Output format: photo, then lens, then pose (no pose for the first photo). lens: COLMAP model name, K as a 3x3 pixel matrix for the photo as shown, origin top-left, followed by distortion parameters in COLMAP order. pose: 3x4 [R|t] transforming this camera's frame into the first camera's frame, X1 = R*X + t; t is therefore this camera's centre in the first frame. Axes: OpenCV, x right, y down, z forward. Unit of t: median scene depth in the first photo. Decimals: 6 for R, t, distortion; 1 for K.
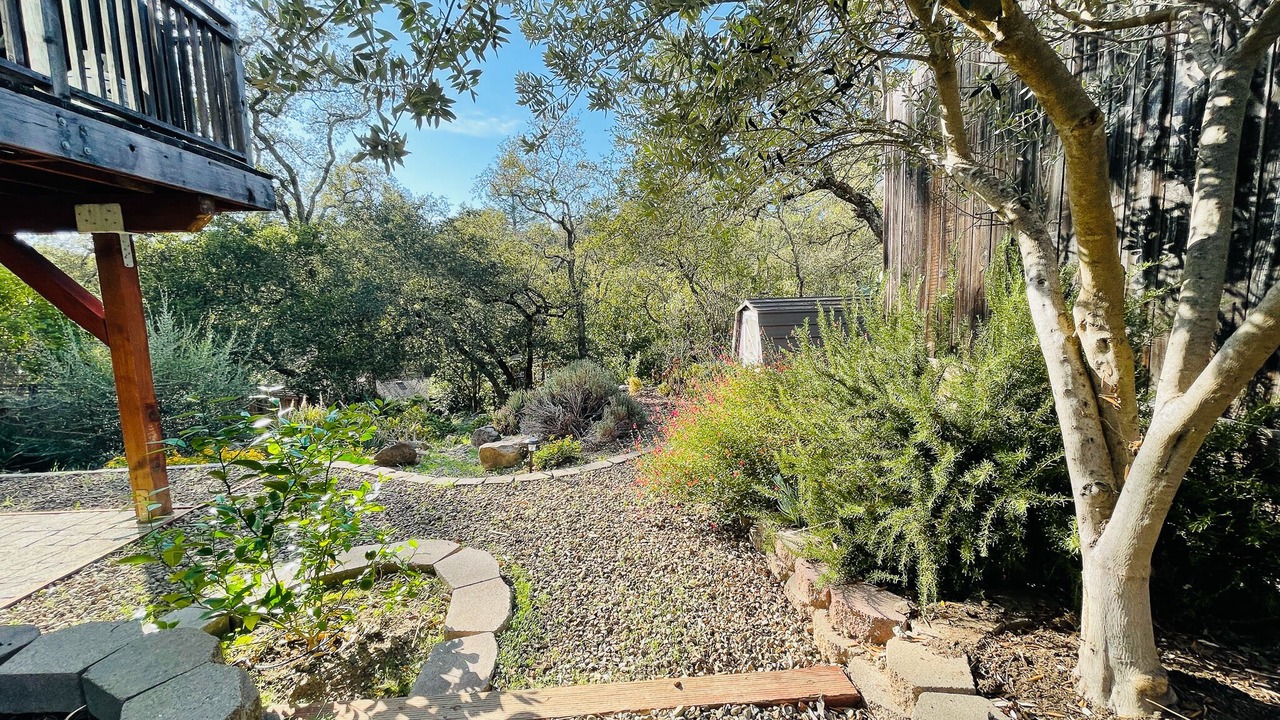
lens RADIAL K [[507.8, 0, 639.7], [0, 507.8, 358.0], [0, 0, 1]] dist [0.000233, 0.000104]
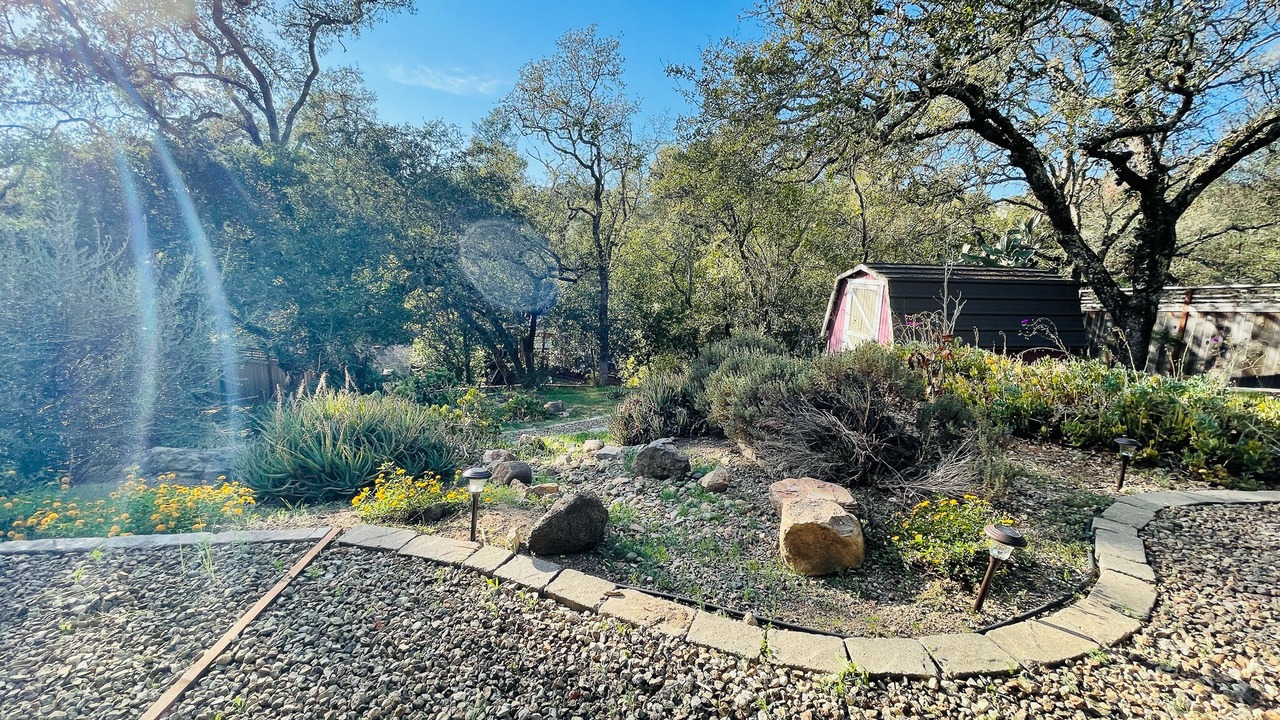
lens RADIAL K [[507.8, 0, 639.2], [0, 507.8, 358.8], [0, 0, 1]] dist [0.000233, 0.000104]
pose [[0.998186, 0.039234, 0.045667, -0.108210], [-0.041591, 0.997787, 0.051872, 0.004258], [-0.043531, -0.053677, 0.997609, 0.144813]]
